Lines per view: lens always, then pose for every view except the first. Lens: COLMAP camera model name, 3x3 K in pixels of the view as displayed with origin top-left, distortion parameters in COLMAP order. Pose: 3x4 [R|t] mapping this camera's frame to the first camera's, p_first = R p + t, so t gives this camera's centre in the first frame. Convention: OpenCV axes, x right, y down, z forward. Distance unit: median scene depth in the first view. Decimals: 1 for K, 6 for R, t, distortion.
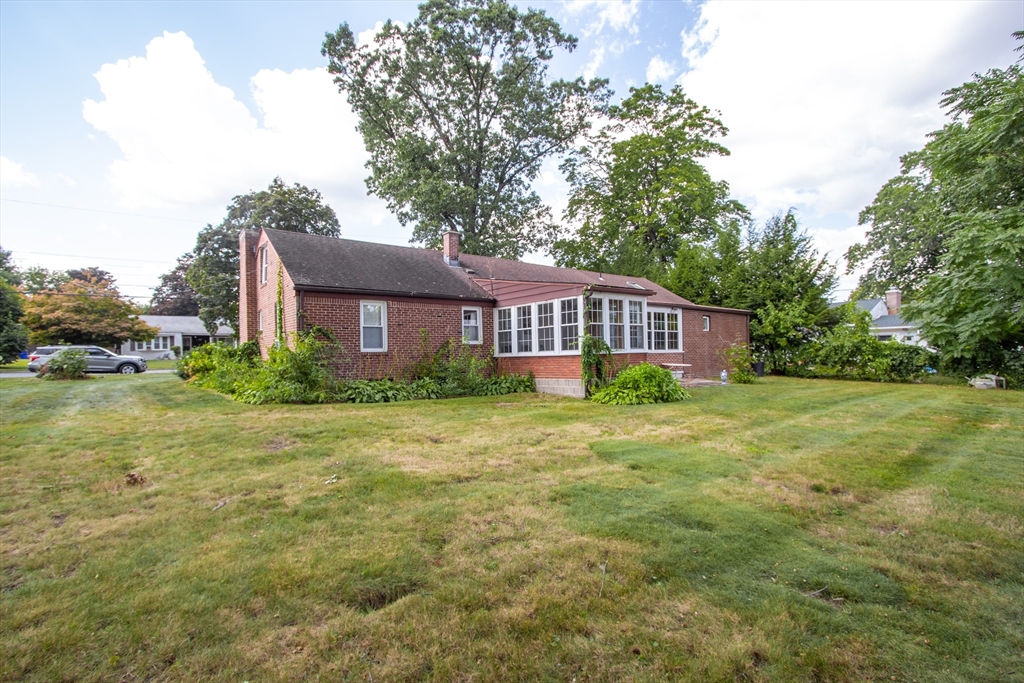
lens RADIAL K [[487.6, 0, 510.7], [0, 487.6, 353.6], [0, 0, 1]] dist [-0.002627, -0.000426]
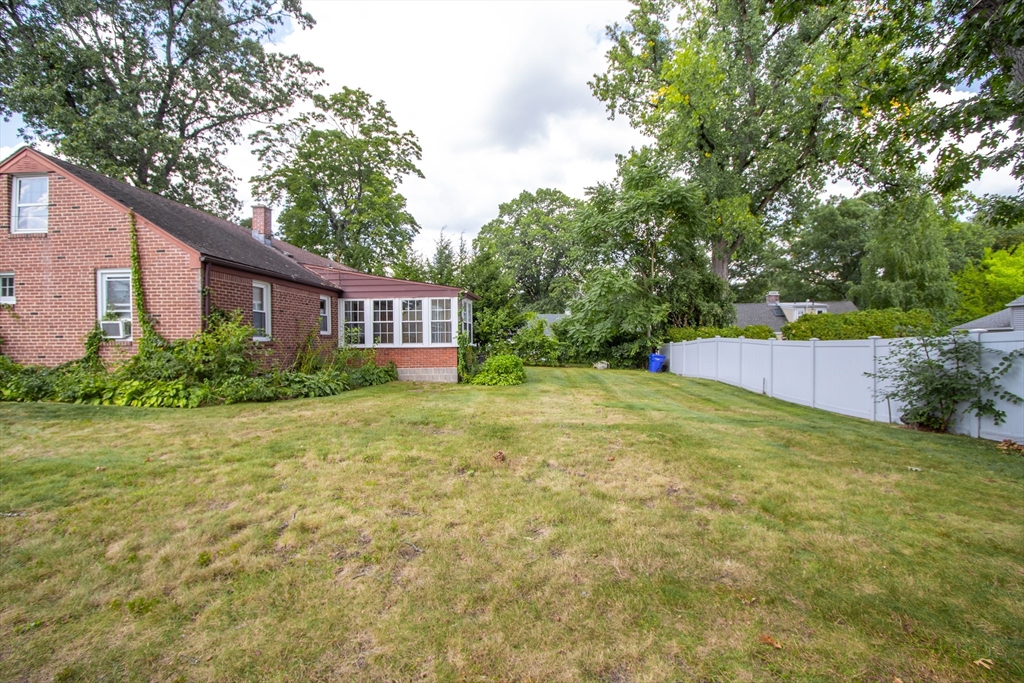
lens RADIAL K [[487.6, 0, 510.7], [0, 487.6, 353.6], [0, 0, 1]] dist [-0.002627, -0.000426]
pose [[0.682207, -0.000114, 0.731160, -0.508549], [-0.011614, 0.999872, 0.010992, 0.003087], [-0.731067, -0.015991, 0.682118, 0.070861]]
